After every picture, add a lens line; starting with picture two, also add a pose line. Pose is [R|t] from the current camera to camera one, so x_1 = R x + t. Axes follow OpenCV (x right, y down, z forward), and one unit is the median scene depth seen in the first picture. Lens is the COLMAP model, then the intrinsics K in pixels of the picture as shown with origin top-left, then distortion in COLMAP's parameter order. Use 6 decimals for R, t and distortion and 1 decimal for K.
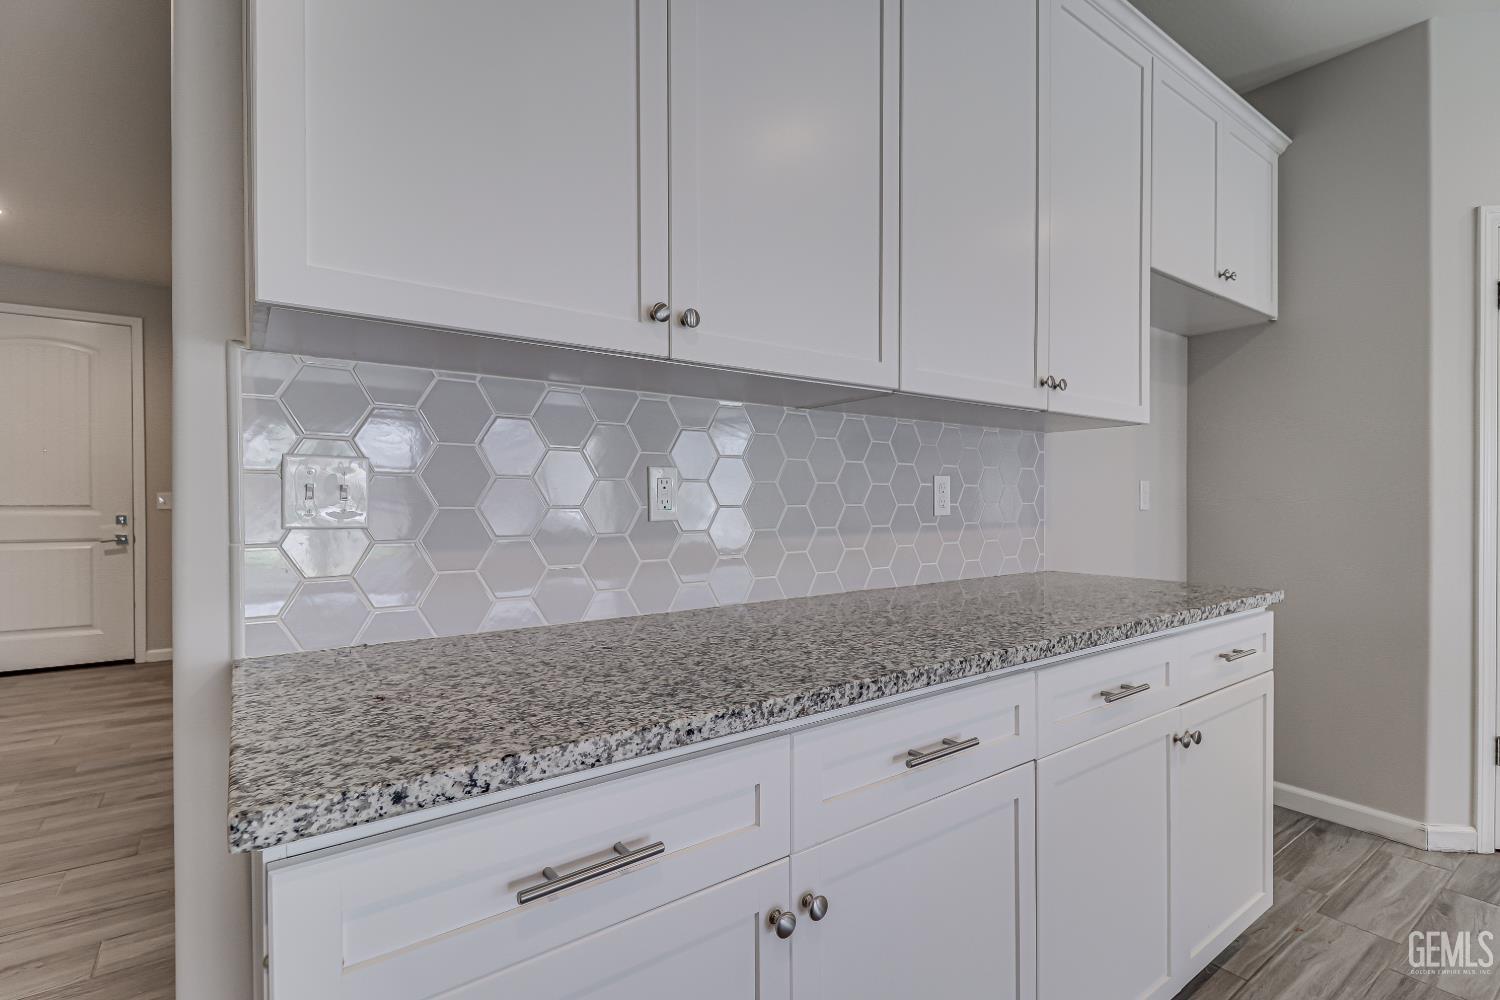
lens RADIAL K [[635.9, 0, 648.5], [0, 635.9, 508.2], [0, 0, 1]] dist [-0.000225, -0.000104]
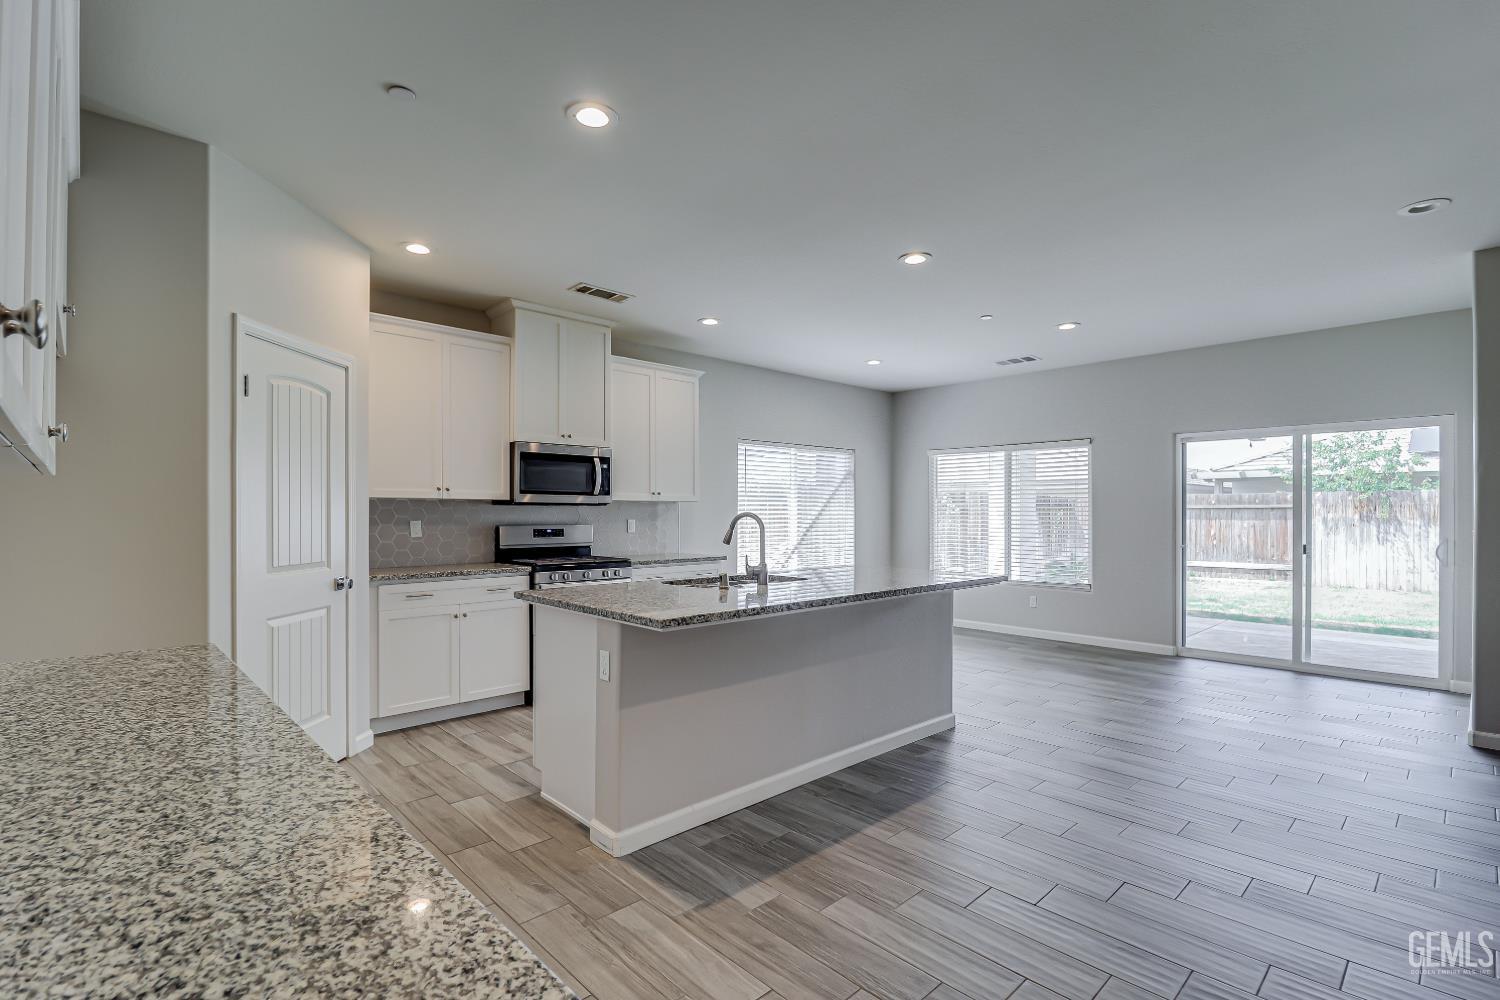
lens RADIAL K [[721.9, 0, 776.1], [0, 721.9, 512.0], [0, 0, 1]] dist [-0.009106, -0.001509]
pose [[-0.218417, 0.005846, 0.975838, -0.311330], [0.006280, 0.999970, -0.004585, -0.064017], [-0.975835, 0.005127, -0.218447, 0.244403]]
